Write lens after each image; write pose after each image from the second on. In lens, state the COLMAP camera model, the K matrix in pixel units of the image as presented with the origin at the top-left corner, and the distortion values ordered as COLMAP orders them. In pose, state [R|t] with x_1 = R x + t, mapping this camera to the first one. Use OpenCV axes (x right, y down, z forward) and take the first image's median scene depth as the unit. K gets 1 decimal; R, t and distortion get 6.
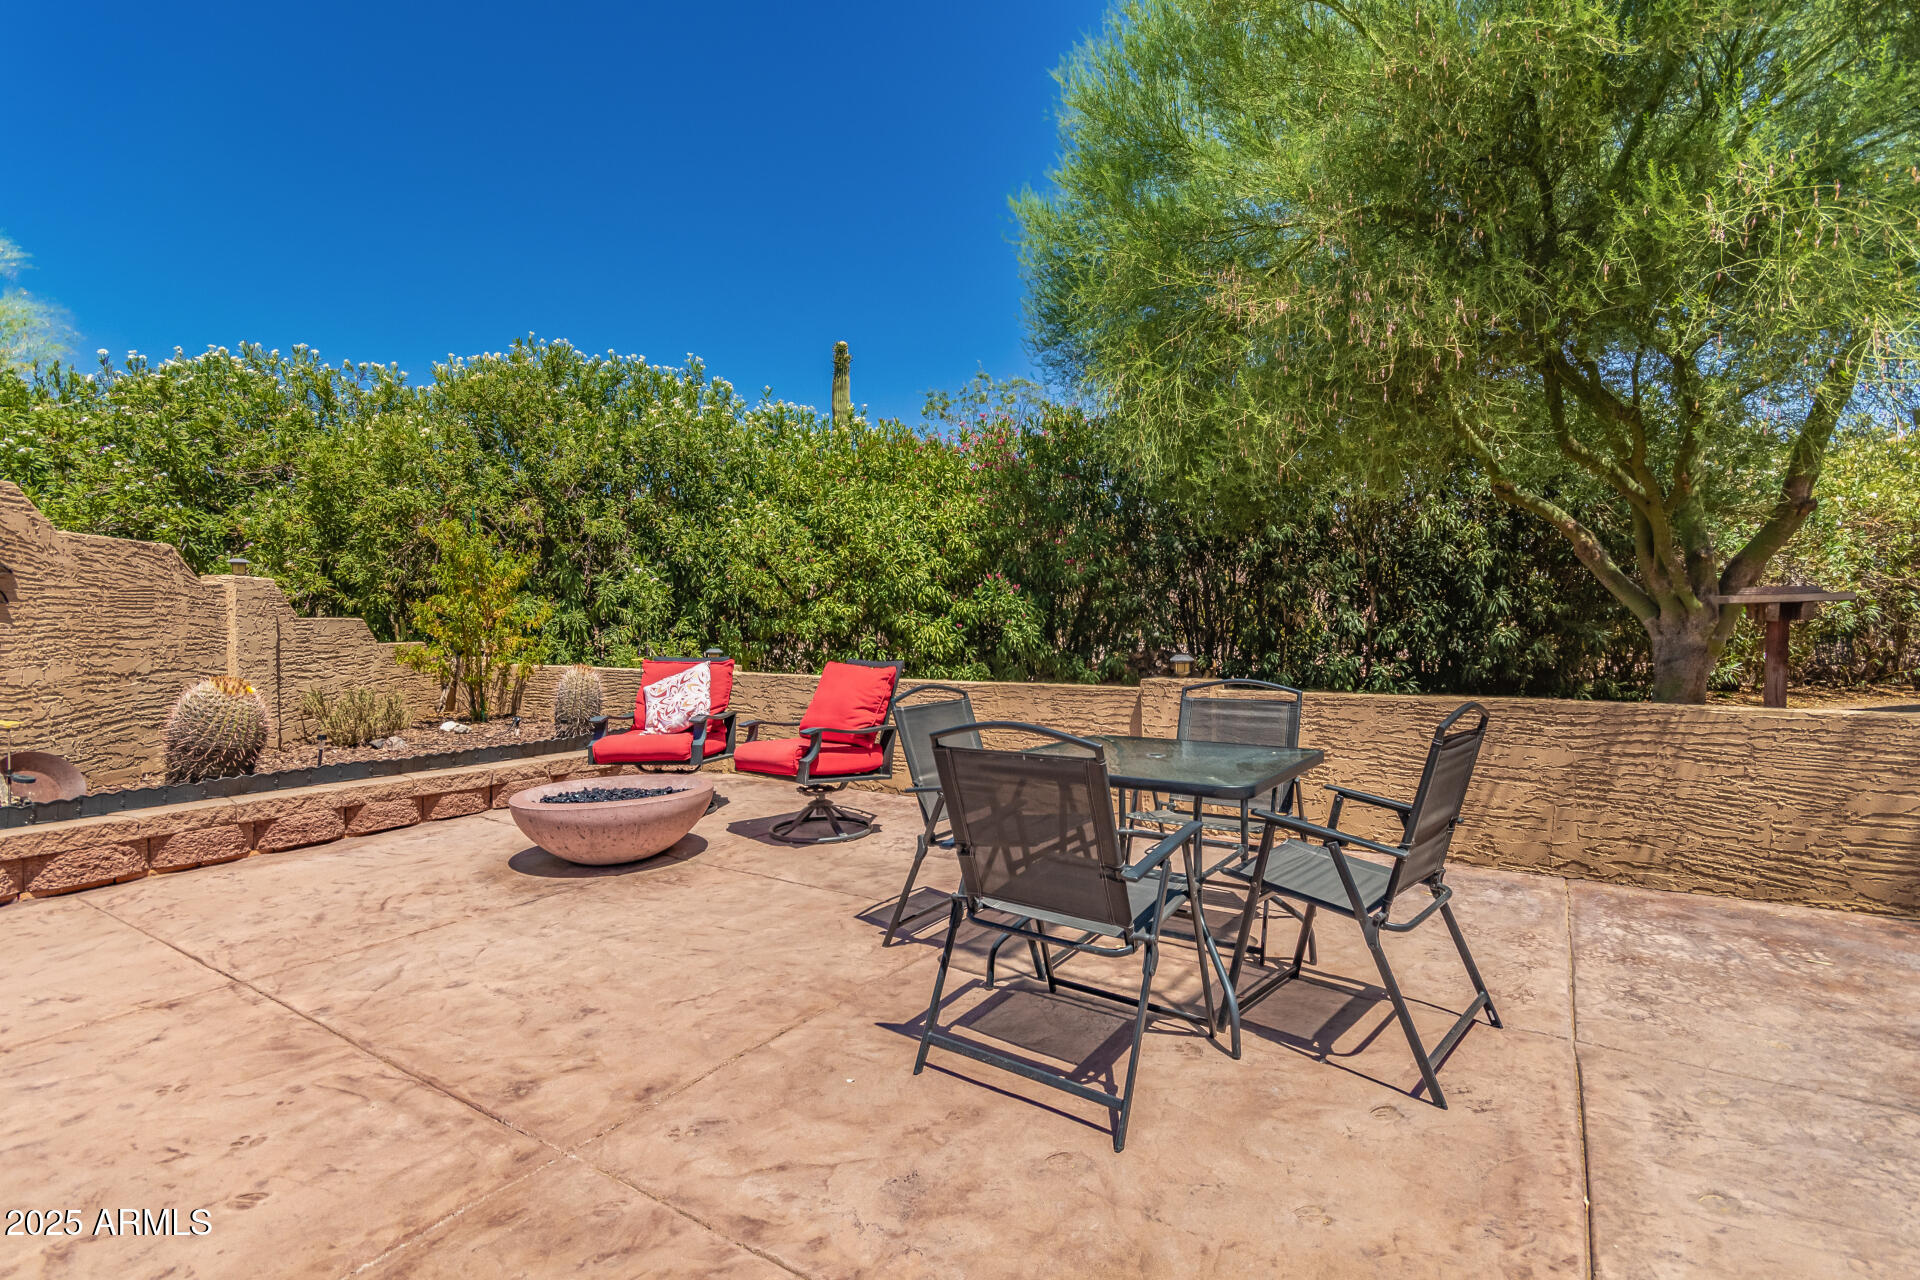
lens RADIAL K [[881.3, 0, 960.0], [0, 881.3, 640.0], [0, 0, 1]] dist [0.003283, 0.000485]
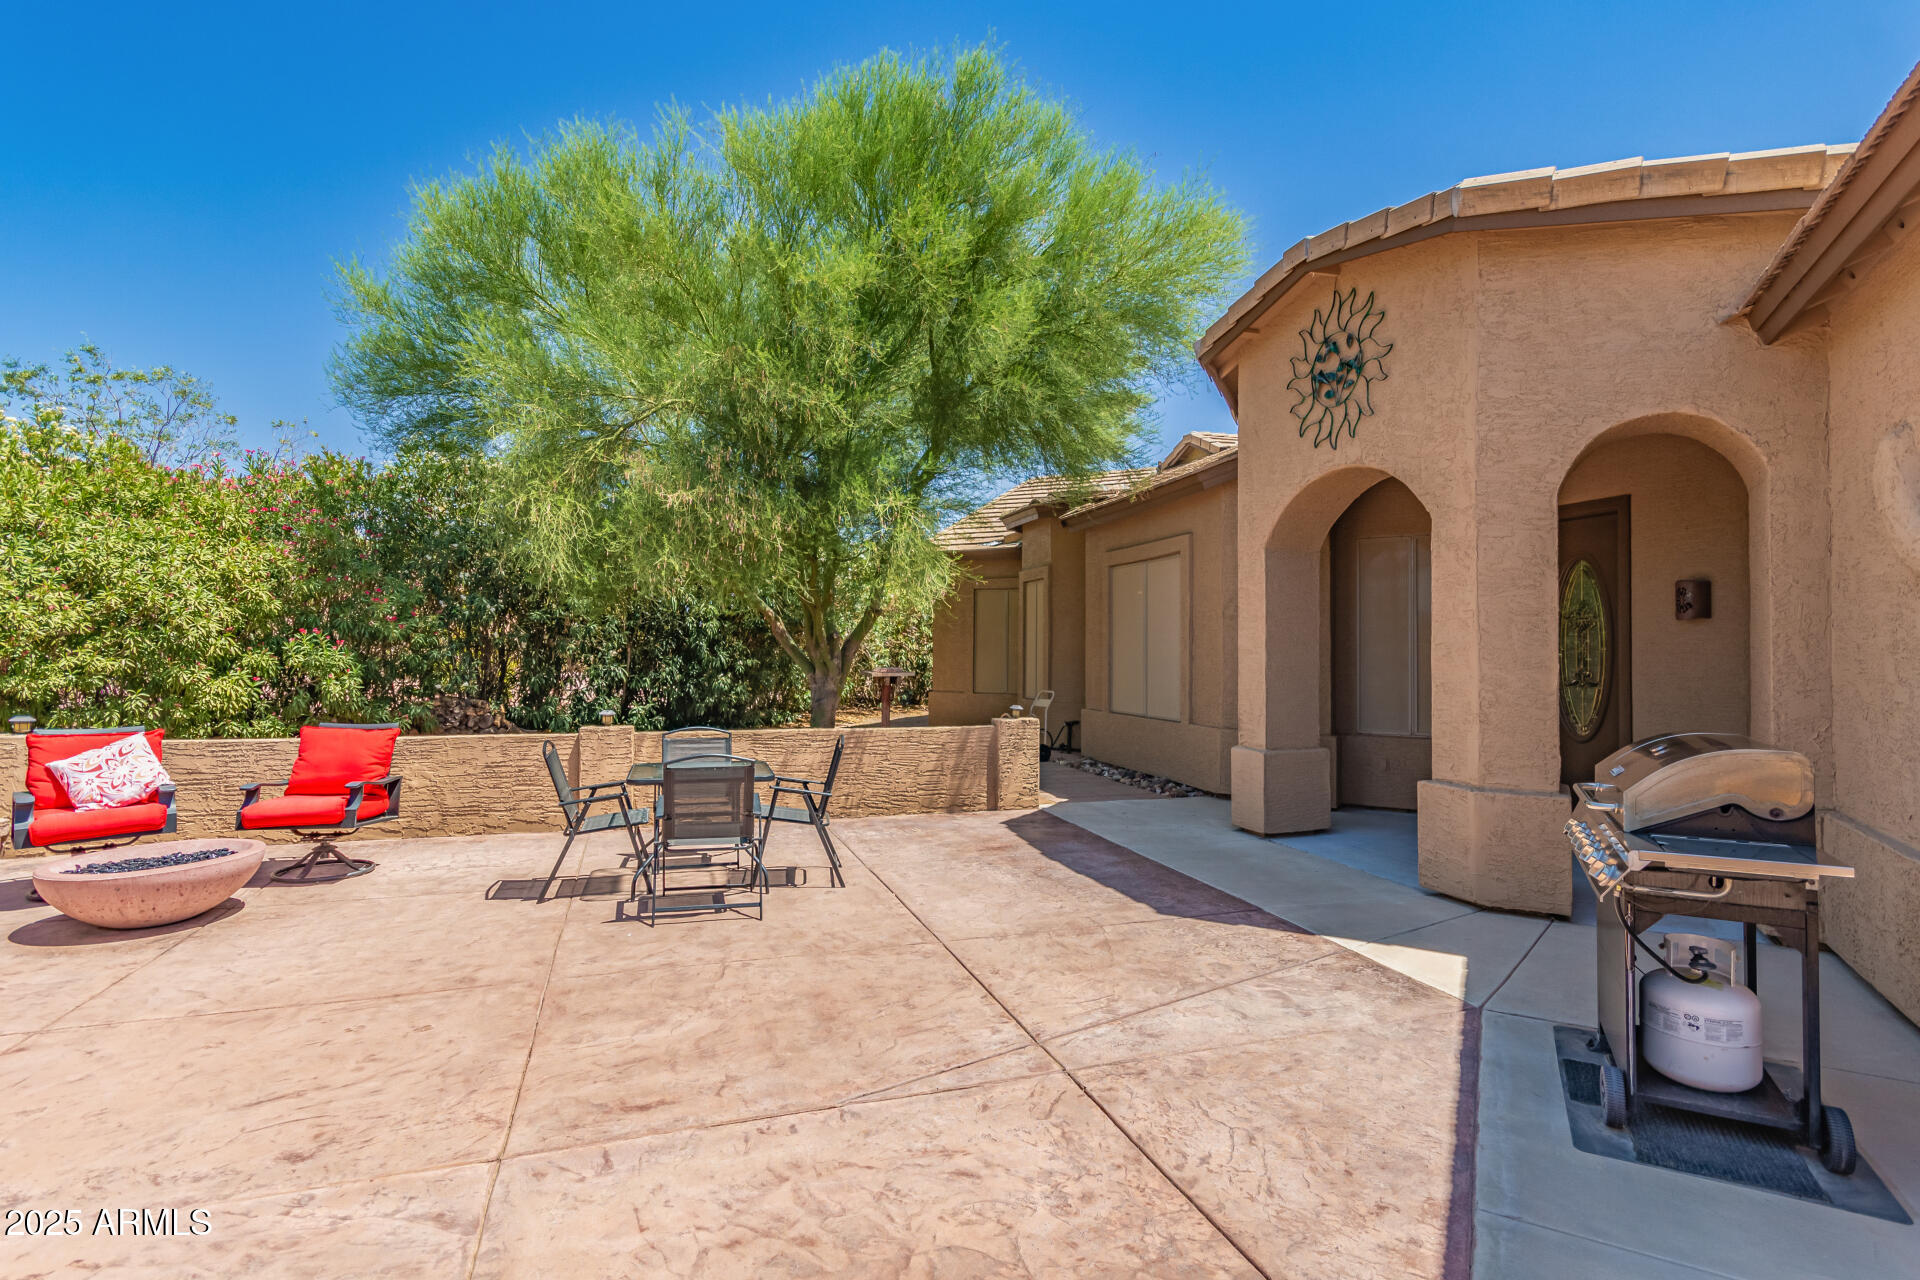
lens RADIAL K [[885.5, 0, 954.6], [0, 885.5, 683.5], [0, 0, 1]] dist [0.007761, 0.000547]
pose [[0.623819, -0.011200, 0.781489, -0.514258], [0.000290, 0.999901, 0.014099, -0.046004], [-0.781569, -0.008568, 0.623760, -0.355387]]
